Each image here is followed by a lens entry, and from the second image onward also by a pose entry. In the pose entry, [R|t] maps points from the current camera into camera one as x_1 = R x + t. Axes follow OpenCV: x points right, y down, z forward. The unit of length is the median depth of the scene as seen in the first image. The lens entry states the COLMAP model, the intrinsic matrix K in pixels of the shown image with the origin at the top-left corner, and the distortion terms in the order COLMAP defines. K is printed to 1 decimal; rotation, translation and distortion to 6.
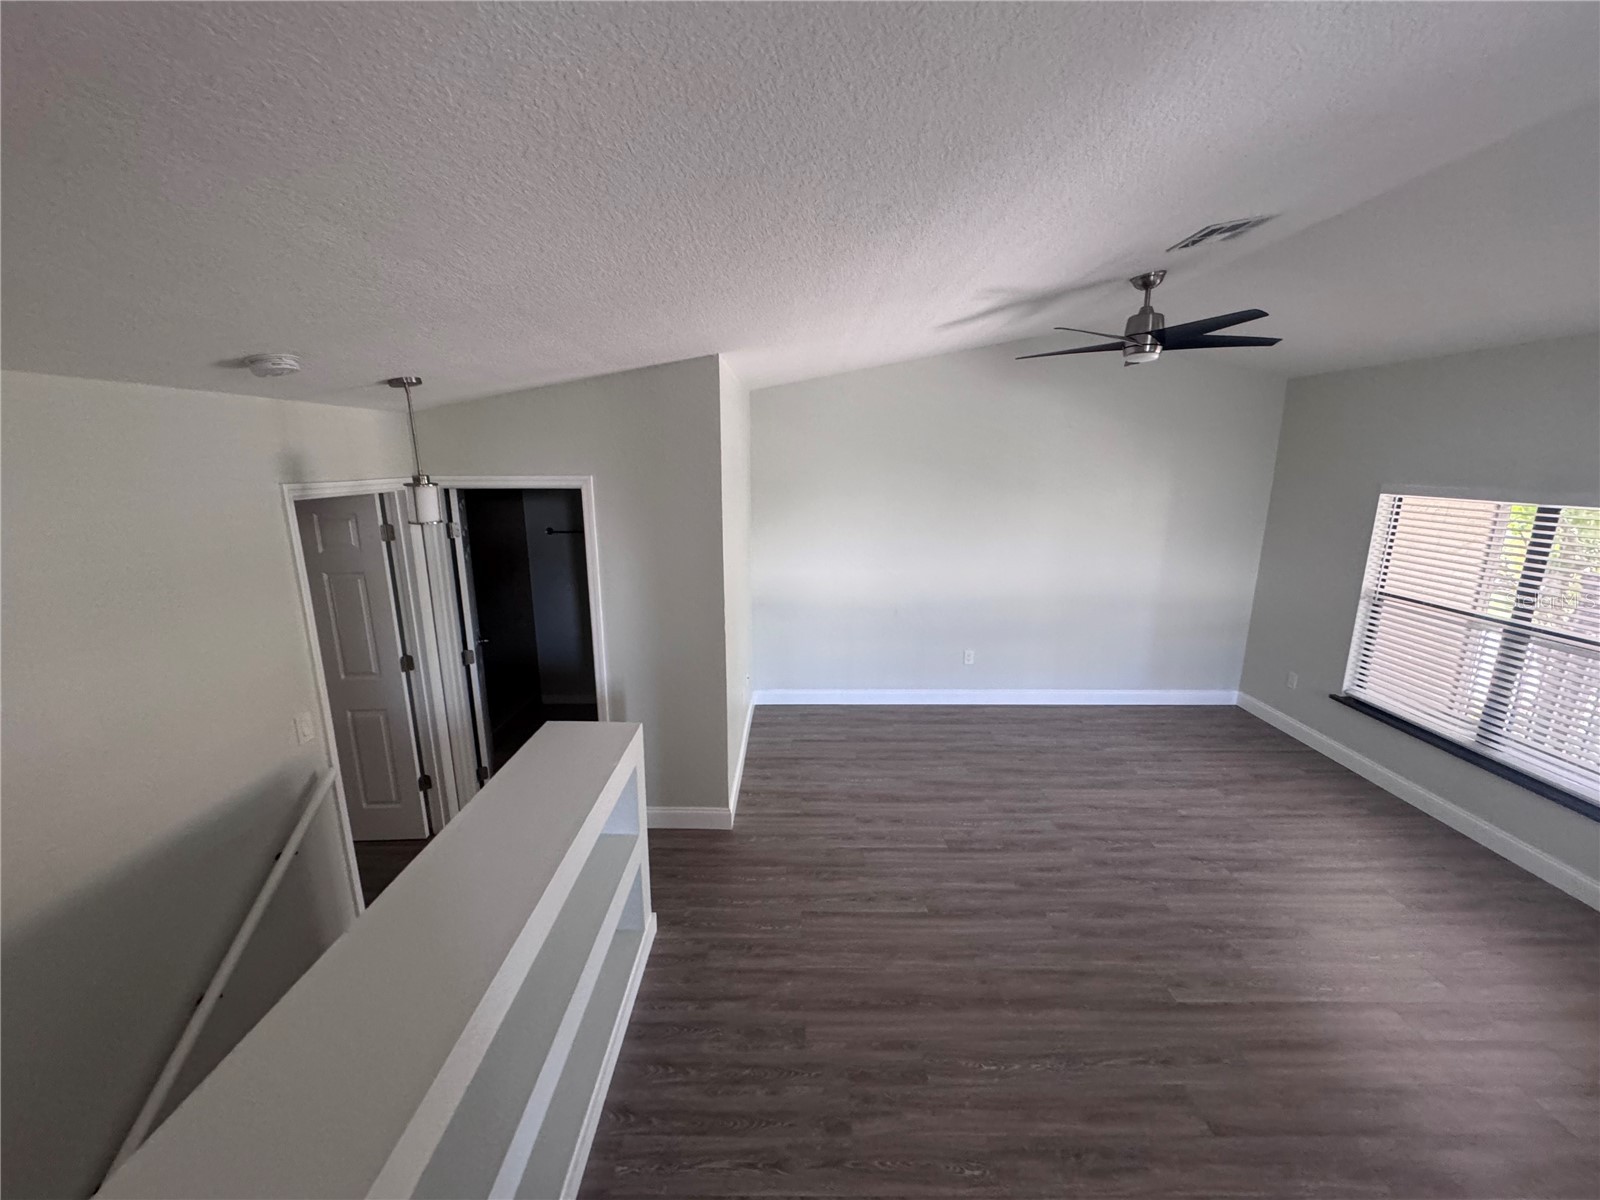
lens RADIAL K [[637.6, 0, 796.9], [0, 637.6, 603.6], [0, 0, 1]] dist [-0.003794, 0.000607]
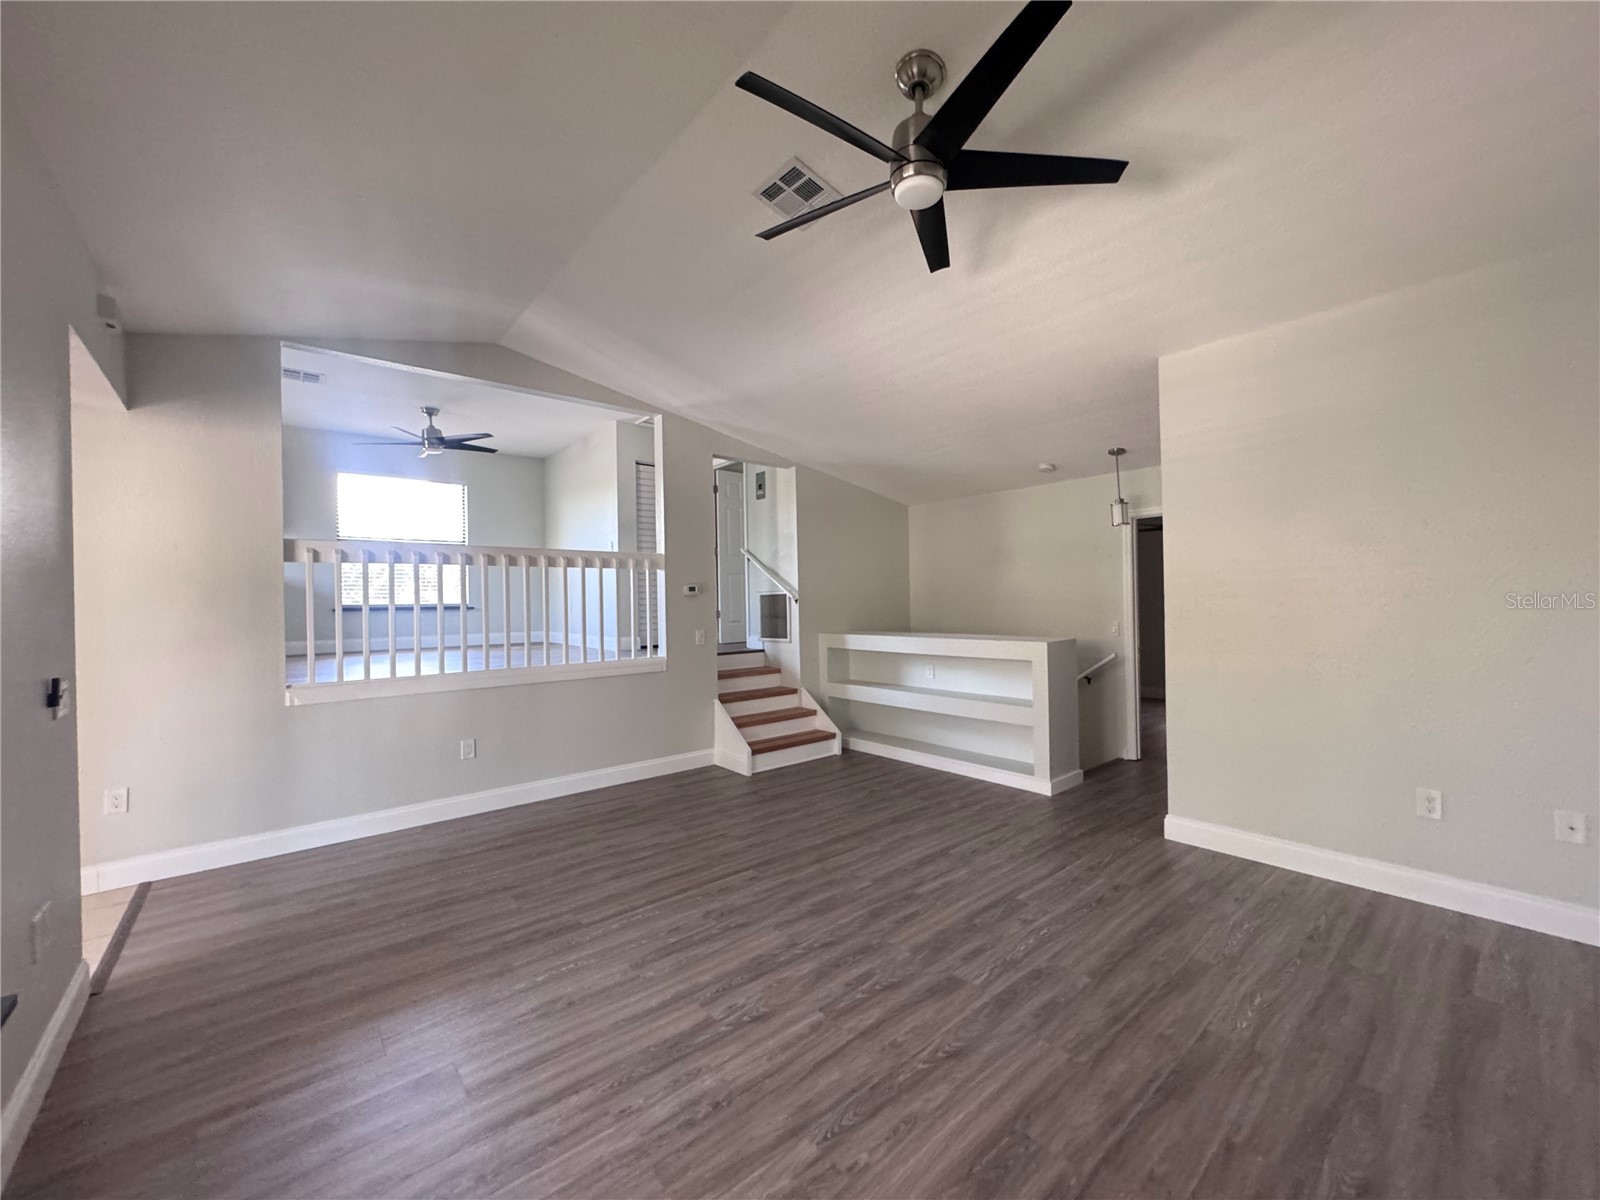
lens RADIAL K [[637.6, 0, 799.0], [0, 637.6, 597.5], [0, 0, 1]] dist [-0.003794, 0.000607]
pose [[-0.763572, 0.007655, -0.645677, 0.942958], [-0.131583, 0.977104, 0.167193, -0.078029], [0.632174, 0.212624, -0.745082, 1.332636]]
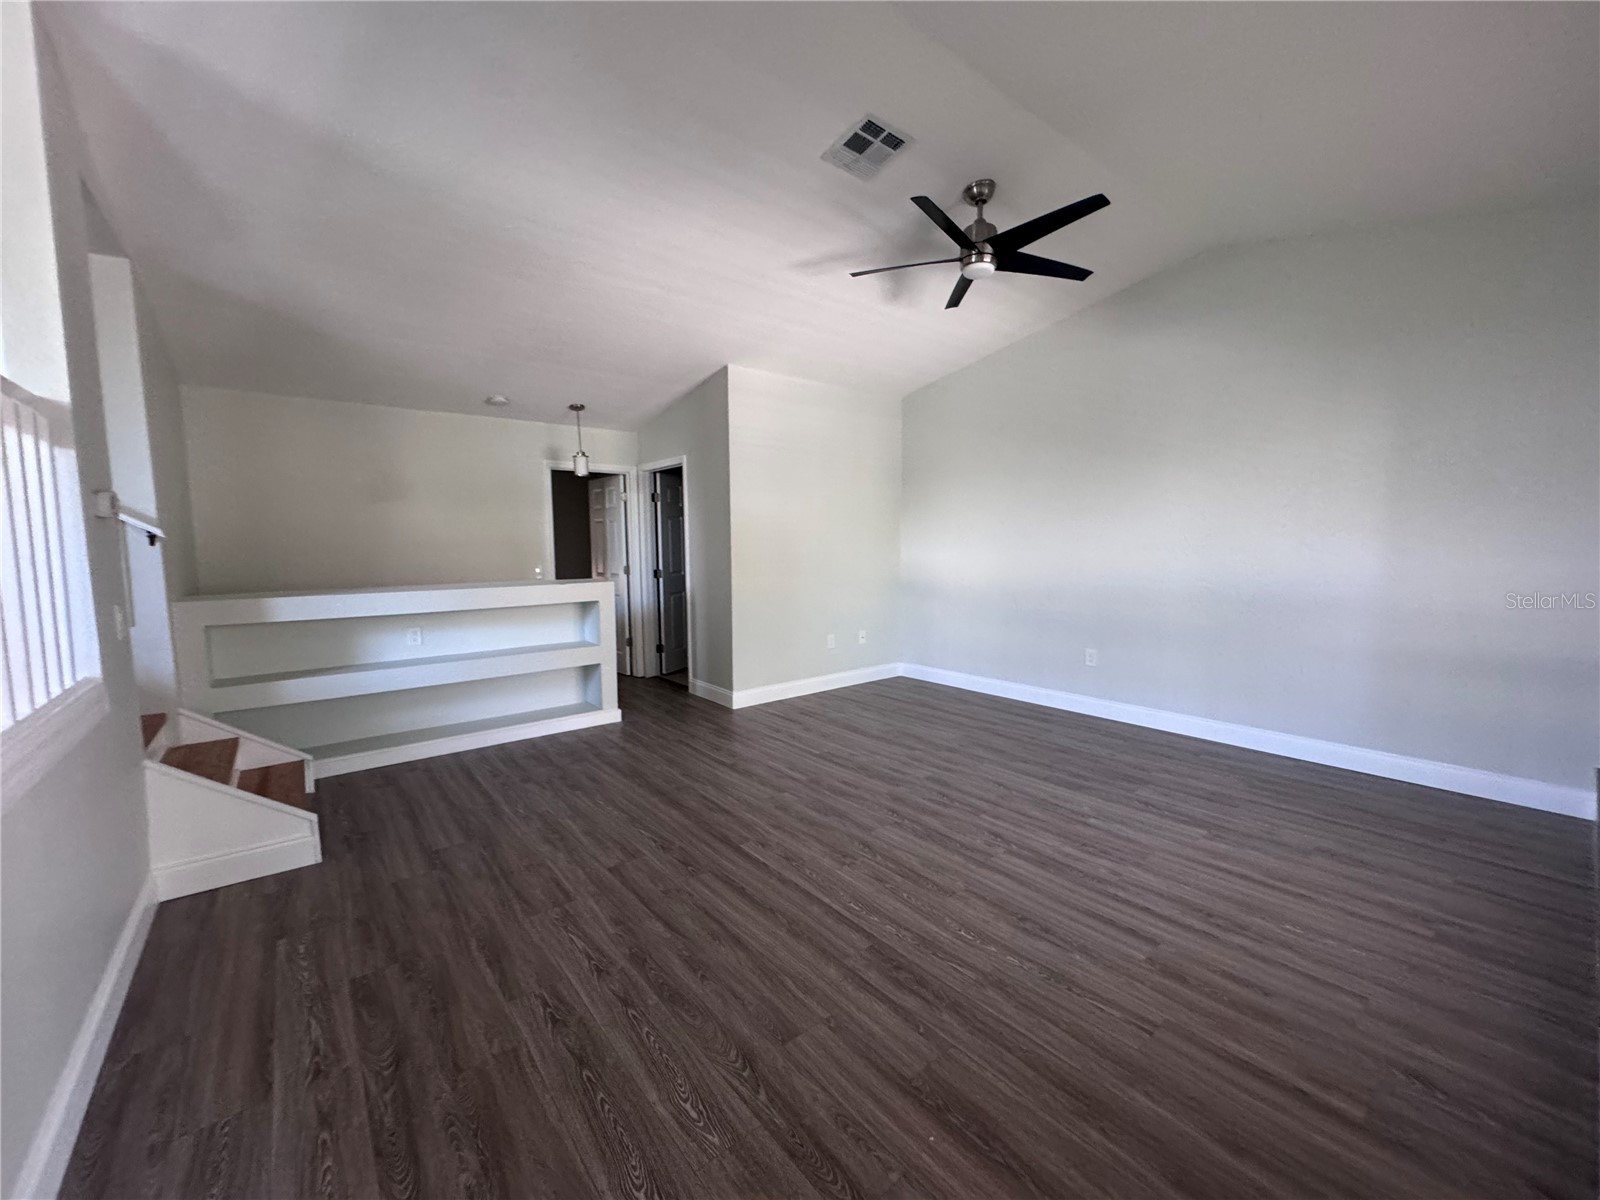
lens RADIAL K [[637.6, 0, 796.7], [0, 637.6, 599.1], [0, 0, 1]] dist [-0.003794, 0.000607]
pose [[0.625359, 0.063984, -0.777709, 1.046310], [-0.168639, 0.984163, -0.054634, 0.185133], [0.761897, 0.165318, 0.626245, 0.237105]]
